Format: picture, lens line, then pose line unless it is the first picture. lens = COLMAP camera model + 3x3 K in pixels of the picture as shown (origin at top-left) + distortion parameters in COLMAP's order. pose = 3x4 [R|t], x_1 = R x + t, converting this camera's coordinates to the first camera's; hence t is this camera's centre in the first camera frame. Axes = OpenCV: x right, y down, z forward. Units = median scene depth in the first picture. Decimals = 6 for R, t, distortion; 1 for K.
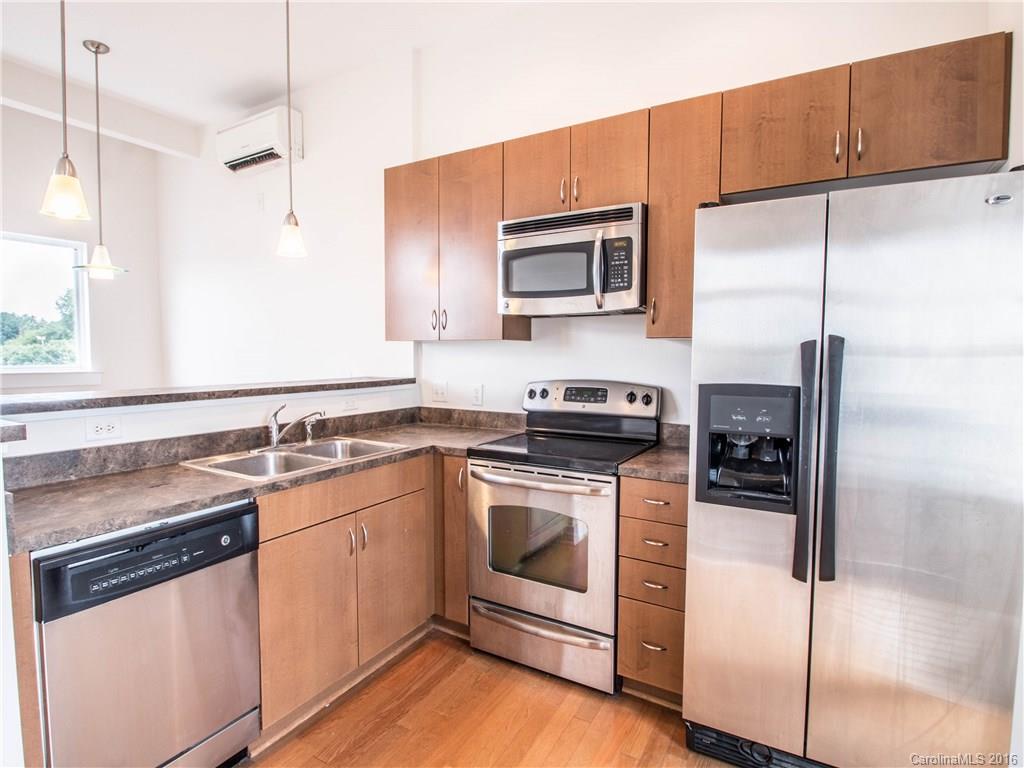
lens RADIAL K [[520.5, 0, 512.0], [0, 520.5, 384.0], [0, 0, 1]] dist [-0.002341, -0.012647]
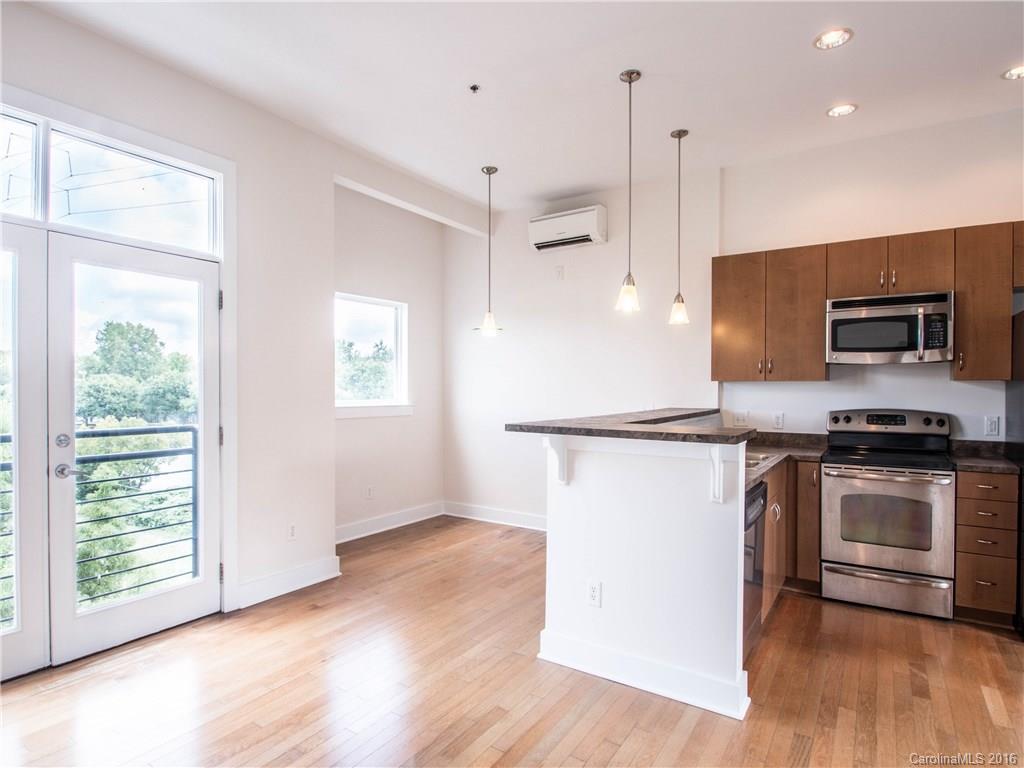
lens RADIAL K [[541.1, 0, 527.4], [0, 541.1, 392.2], [0, 0, 1]] dist [0.001908, -0.016766]
pose [[0.998400, -0.003305, -0.056443, -0.866784], [0.000578, 0.998834, -0.048278, 0.019295], [0.056537, 0.048168, 0.997238, -0.589889]]
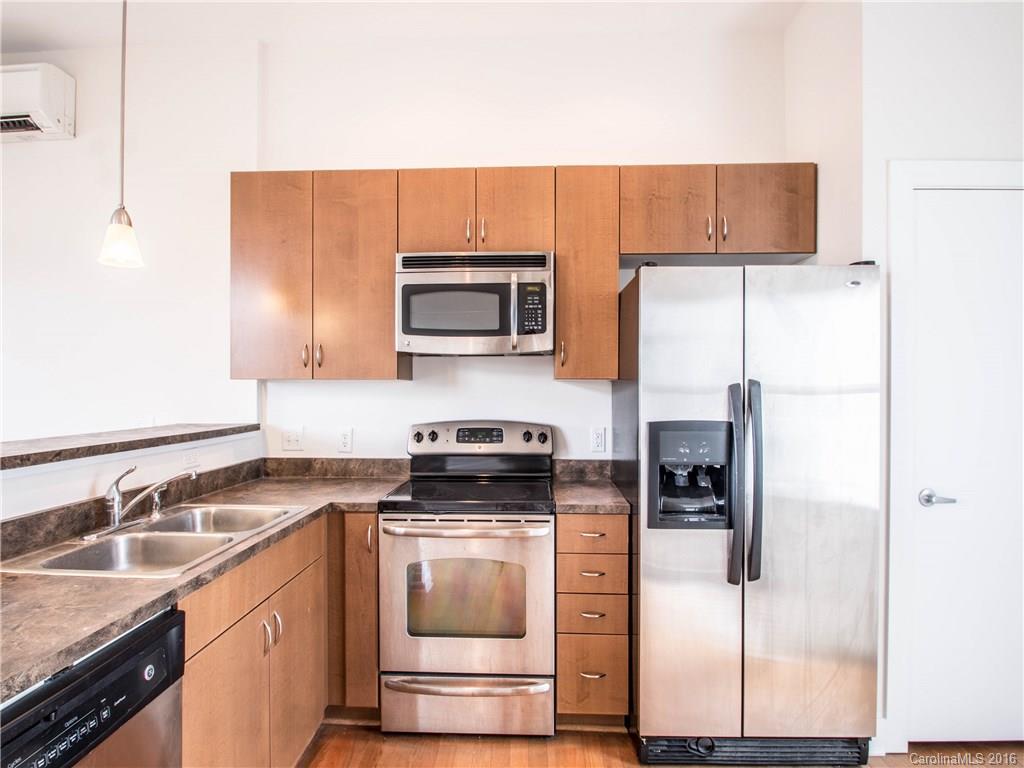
lens RADIAL K [[520.7, 0, 508.2], [0, 520.7, 393.0], [0, 0, 1]] dist [-0.001613, -0.012757]
pose [[0.885732, -0.005703, 0.464162, -0.317323], [0.030568, 0.998471, -0.046063, -0.014481], [-0.463190, 0.054988, 0.884552, 0.112840]]
